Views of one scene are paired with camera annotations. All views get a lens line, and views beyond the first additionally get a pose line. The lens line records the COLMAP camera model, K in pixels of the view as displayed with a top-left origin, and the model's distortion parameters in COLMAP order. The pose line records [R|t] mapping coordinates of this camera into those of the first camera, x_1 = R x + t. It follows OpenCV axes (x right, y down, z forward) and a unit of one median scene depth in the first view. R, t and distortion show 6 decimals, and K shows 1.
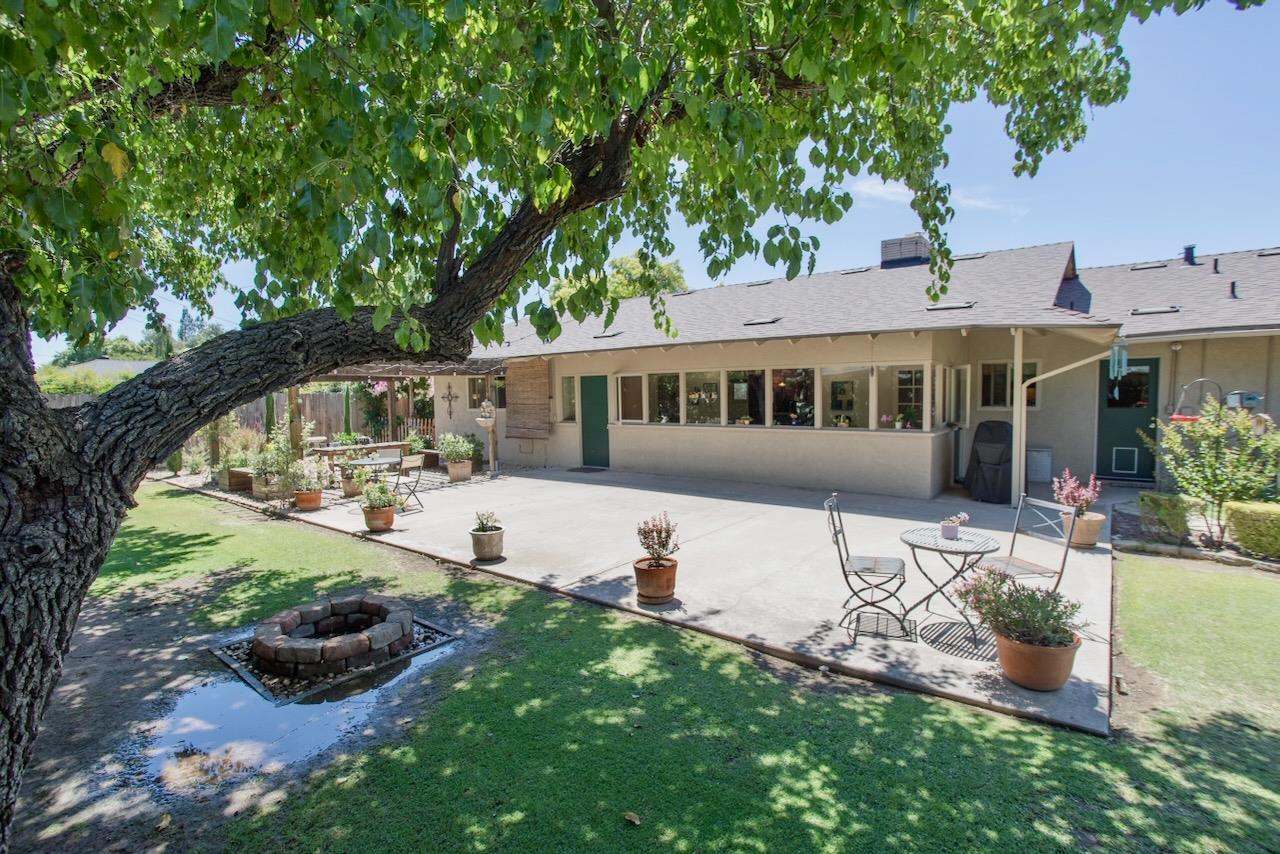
lens RADIAL K [[616.6, 0, 638.7], [0, 616.6, 419.5], [0, 0, 1]] dist [-0.039742, 0.016885]
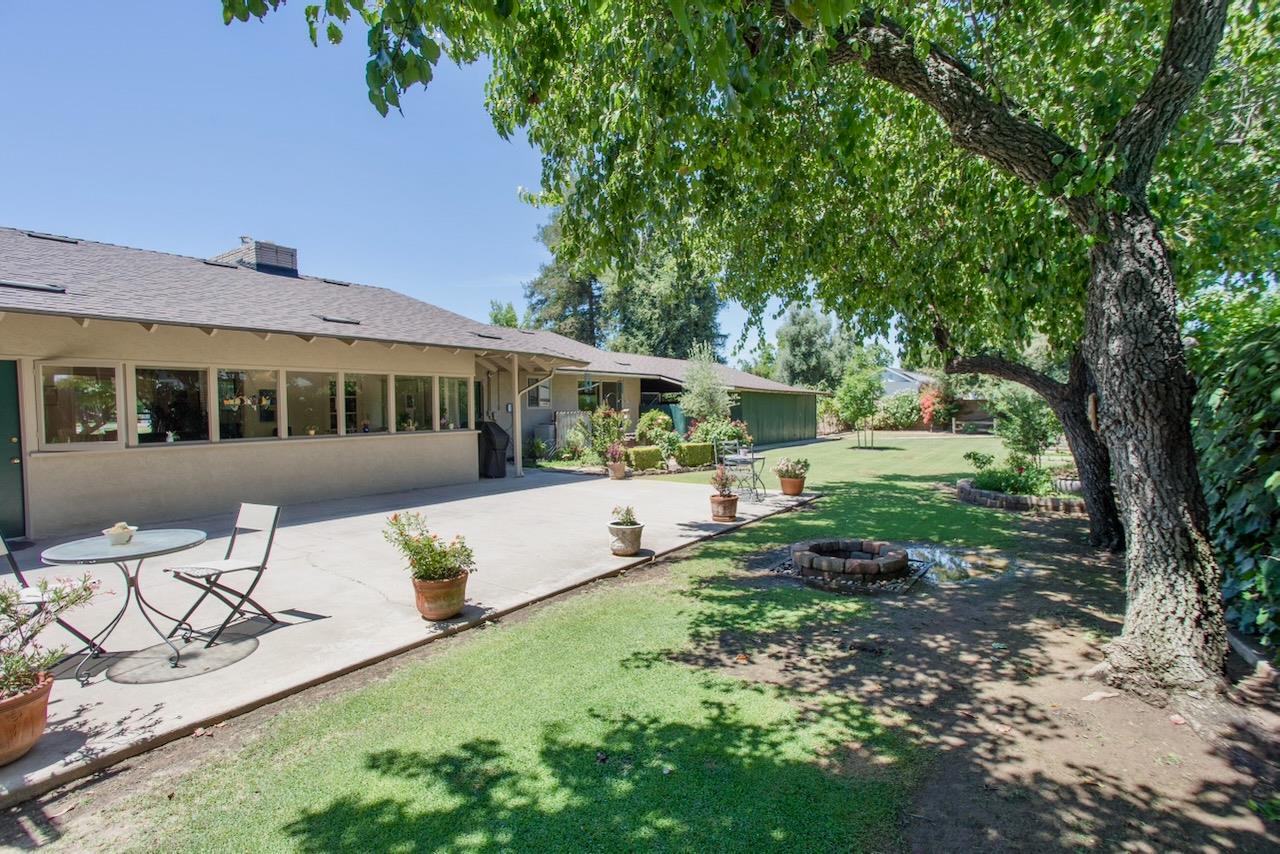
lens RADIAL K [[616.6, 0, 643.2], [0, 616.6, 435.2], [0, 0, 1]] dist [-0.039742, 0.016885]
pose [[-0.062936, -0.035301, 0.997393, -1.302639], [0.054918, 0.997738, 0.038778, 0.001258], [-0.996505, 0.057216, -0.060855, 1.097866]]
